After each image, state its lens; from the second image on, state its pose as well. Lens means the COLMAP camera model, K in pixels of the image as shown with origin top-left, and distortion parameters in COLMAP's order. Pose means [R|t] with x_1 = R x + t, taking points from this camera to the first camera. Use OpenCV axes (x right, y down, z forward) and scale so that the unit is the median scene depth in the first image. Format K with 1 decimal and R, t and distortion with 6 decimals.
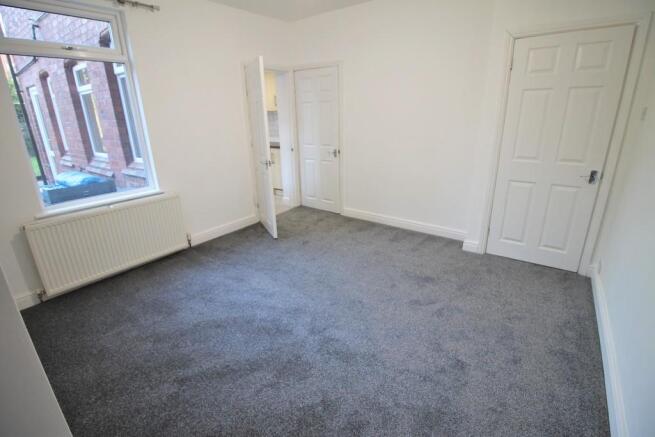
lens RADIAL K [[302.1, 0, 327.3], [0, 302.1, 210.1], [0, 0, 1]] dist [-0.000090, 0.000010]
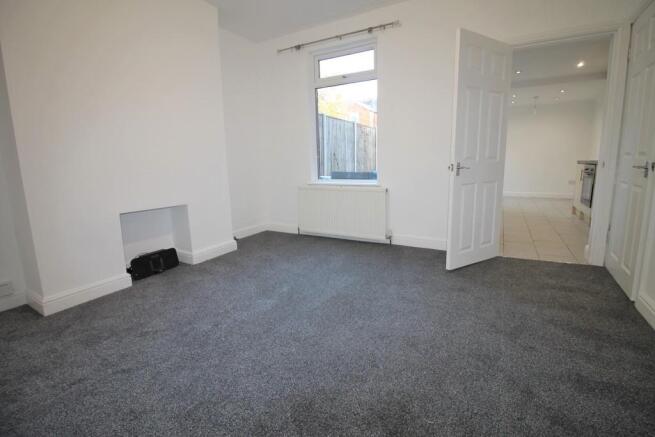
lens RADIAL K [[302.1, 0, 327.3], [0, 302.1, 210.1], [0, 0, 1]] dist [-0.000090, 0.000010]
pose [[0.145256, 0.181633, -0.972579, 0.469495], [-0.277831, 0.950940, 0.136097, -0.063525], [0.949584, 0.250443, 0.188593, 0.533509]]
